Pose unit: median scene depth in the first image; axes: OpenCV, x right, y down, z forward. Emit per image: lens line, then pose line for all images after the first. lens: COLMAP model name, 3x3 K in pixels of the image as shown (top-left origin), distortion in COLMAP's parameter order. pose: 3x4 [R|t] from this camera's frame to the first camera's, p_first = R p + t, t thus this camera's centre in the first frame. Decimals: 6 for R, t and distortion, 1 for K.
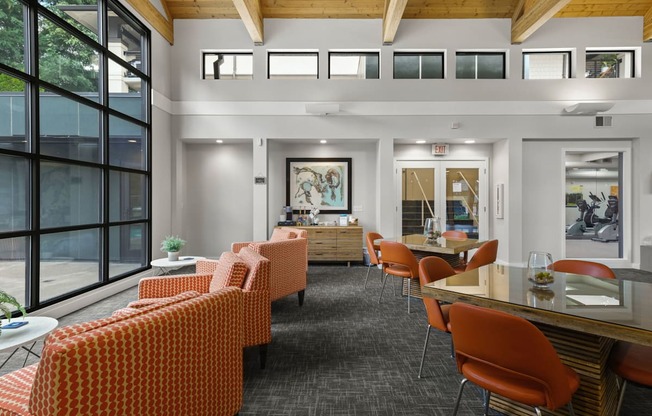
lens RADIAL K [[385.3, 0, 326.0], [0, 385.3, 208.0], [0, 0, 1]] dist [0.028103, 0.000805]
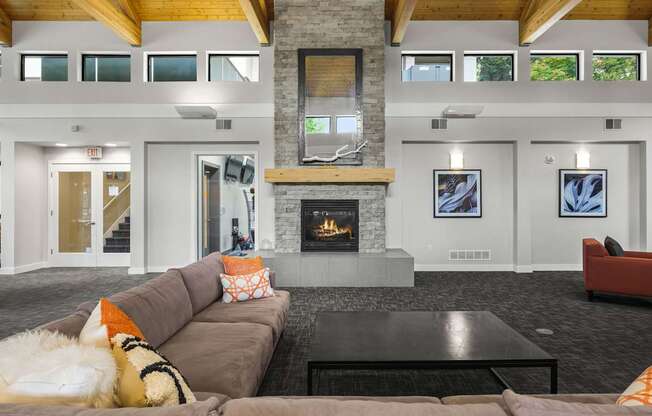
lens RADIAL K [[392.7, 0, 326.0], [0, 392.7, 208.0], [0, 0, 1]] dist [-0.000226, 0.000553]
pose [[0.999993, -0.002162, -0.002889, 0.880451], [0.002137, 0.999963, -0.008391, -0.000994], [0.002907, 0.008385, 0.999961, 0.005440]]
